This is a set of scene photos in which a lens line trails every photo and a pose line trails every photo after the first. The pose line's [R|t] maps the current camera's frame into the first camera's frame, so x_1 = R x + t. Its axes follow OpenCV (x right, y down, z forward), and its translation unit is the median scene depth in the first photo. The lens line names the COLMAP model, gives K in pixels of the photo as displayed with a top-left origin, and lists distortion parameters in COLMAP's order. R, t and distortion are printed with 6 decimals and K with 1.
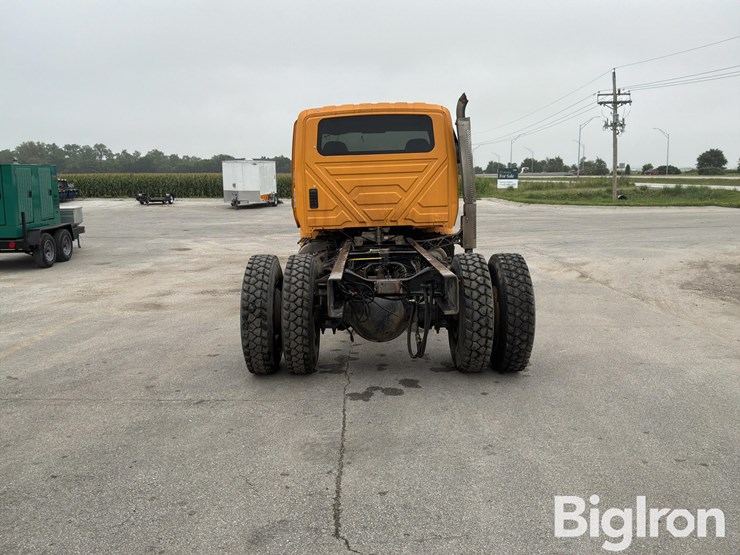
lens RADIAL K [[613.0, 0, 370.0], [0, 613.0, 277.5], [0, 0, 1]] dist [0.131189, -0.262885]
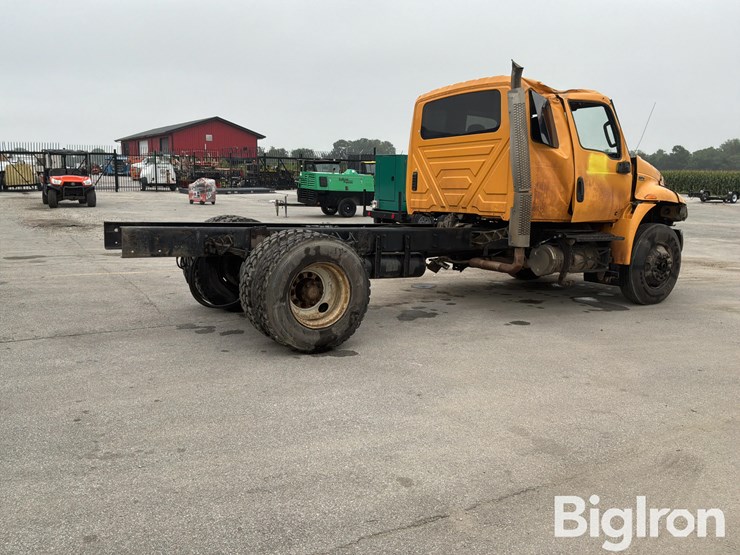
lens RADIAL K [[613.0, 0, 370.0], [0, 613.0, 277.5], [0, 0, 1]] dist [0.131189, -0.262885]
pose [[0.520231, 0.160277, -0.838851, 0.766922], [-0.157402, 0.983399, 0.090279, -0.050134], [0.839395, 0.085071, 0.536823, 0.389547]]
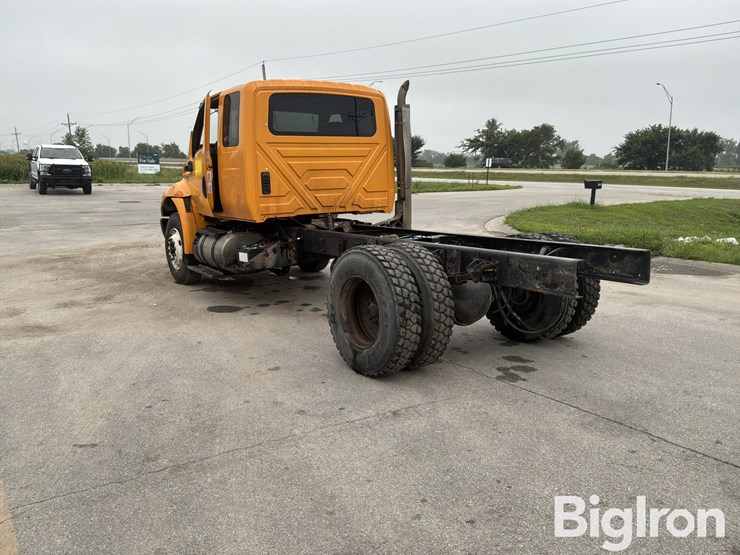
lens RADIAL K [[613.0, 0, 370.0], [0, 613.0, 277.5], [0, 0, 1]] dist [0.131189, -0.262885]
pose [[0.826532, -0.083592, 0.556648, -0.472681], [0.071879, 0.996490, 0.042914, -0.019928], [-0.558281, 0.004541, 0.829640, 0.177820]]
